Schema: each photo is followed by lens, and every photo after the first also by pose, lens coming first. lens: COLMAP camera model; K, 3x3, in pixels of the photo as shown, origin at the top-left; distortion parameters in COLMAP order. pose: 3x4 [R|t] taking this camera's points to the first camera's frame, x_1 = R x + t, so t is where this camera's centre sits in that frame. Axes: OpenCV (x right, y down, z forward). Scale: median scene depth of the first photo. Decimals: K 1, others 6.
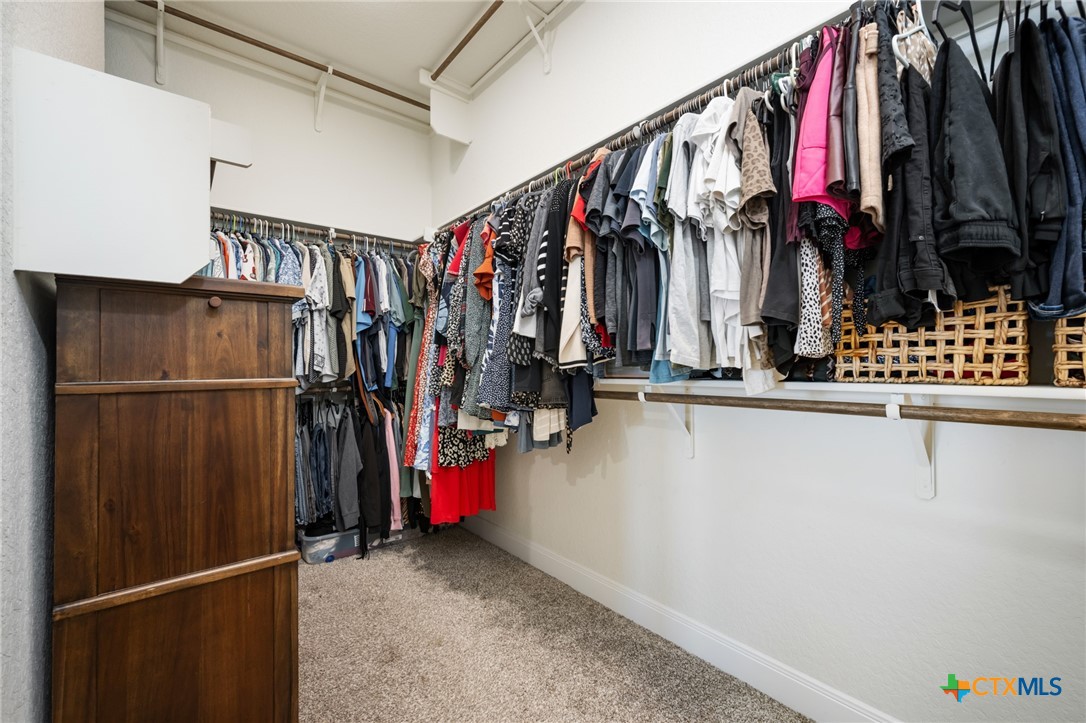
lens RADIAL K [[461.0, 0, 542.1], [0, 461.0, 369.5], [0, 0, 1]] dist [0.000593, 0.000070]
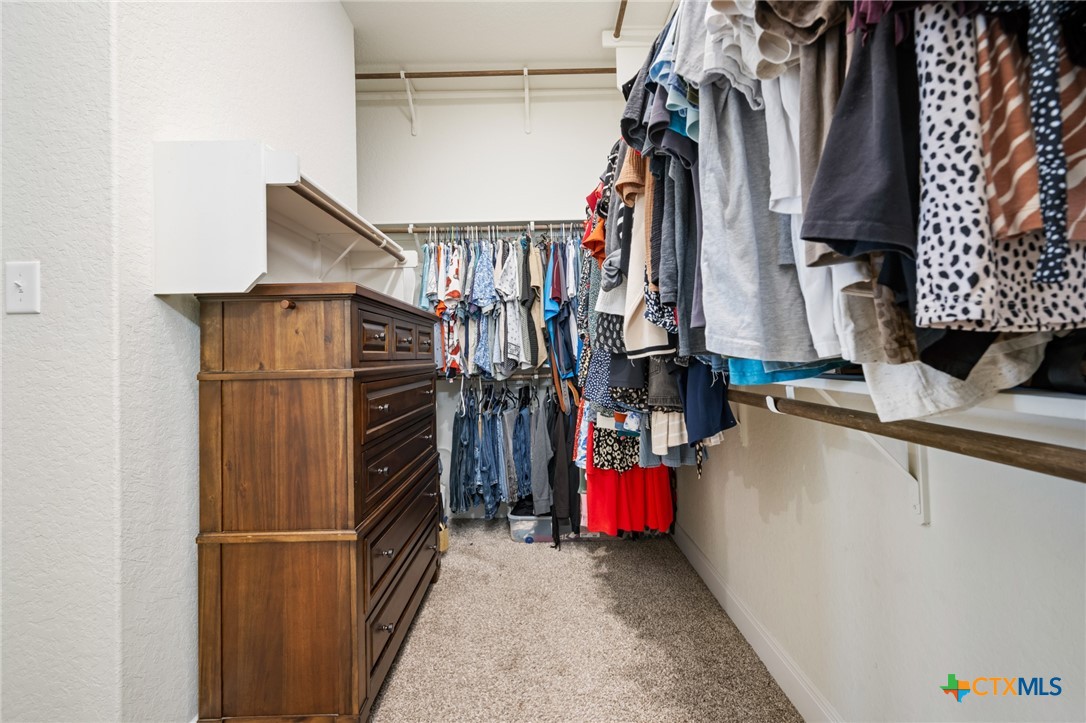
lens RADIAL K [[463.6, 0, 539.3], [0, 463.6, 347.8], [0, 0, 1]] dist [-0.000419, -0.000036]
pose [[0.766638, -0.016363, -0.641871, 0.493803], [0.008795, 0.999849, -0.014984, -0.010566], [0.642019, 0.005842, 0.766666, 0.457360]]
